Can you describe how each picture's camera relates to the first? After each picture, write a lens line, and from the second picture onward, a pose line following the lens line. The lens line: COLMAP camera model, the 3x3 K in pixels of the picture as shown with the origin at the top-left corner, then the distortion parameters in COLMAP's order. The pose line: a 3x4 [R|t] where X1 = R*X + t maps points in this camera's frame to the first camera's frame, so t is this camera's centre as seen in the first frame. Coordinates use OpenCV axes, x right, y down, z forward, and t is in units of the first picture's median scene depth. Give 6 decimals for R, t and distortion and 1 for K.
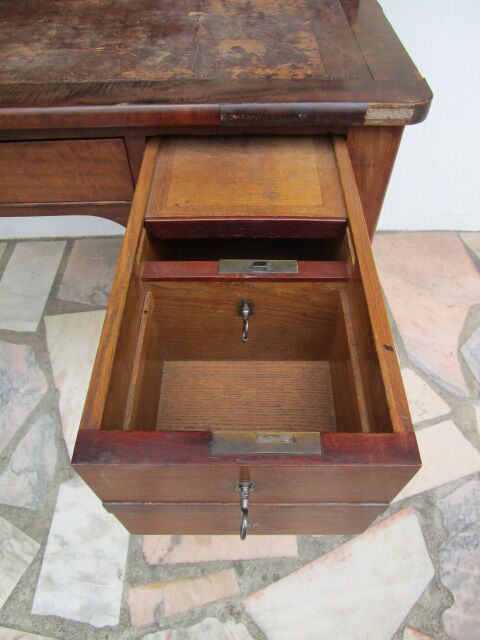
lens RADIAL K [[452.2, 0, 236.7], [0, 452.2, 323.9], [0, 0, 1]] dist [-0.035162, 0.011937]
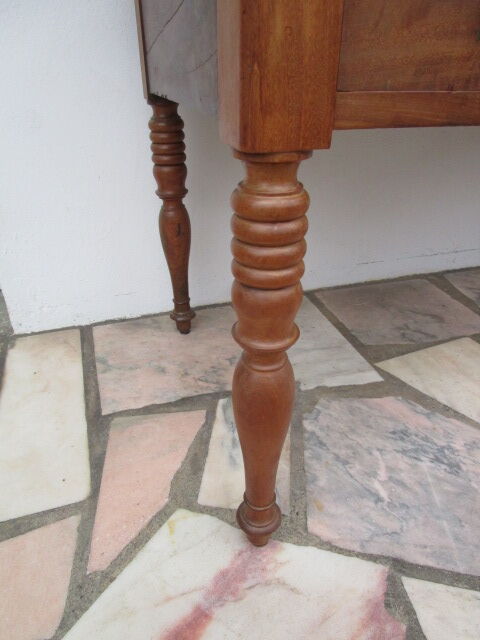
lens RADIAL K [[452.2, 0, 235.3], [0, 452.2, 322.8], [0, 0, 1]] dist [-0.035162, 0.011937]
pose [[0.957080, -0.134910, 0.256511, -1.222989], [0.217722, 0.918857, -0.329088, 0.167339], [-0.191299, 0.370812, 0.908792, 0.543664]]
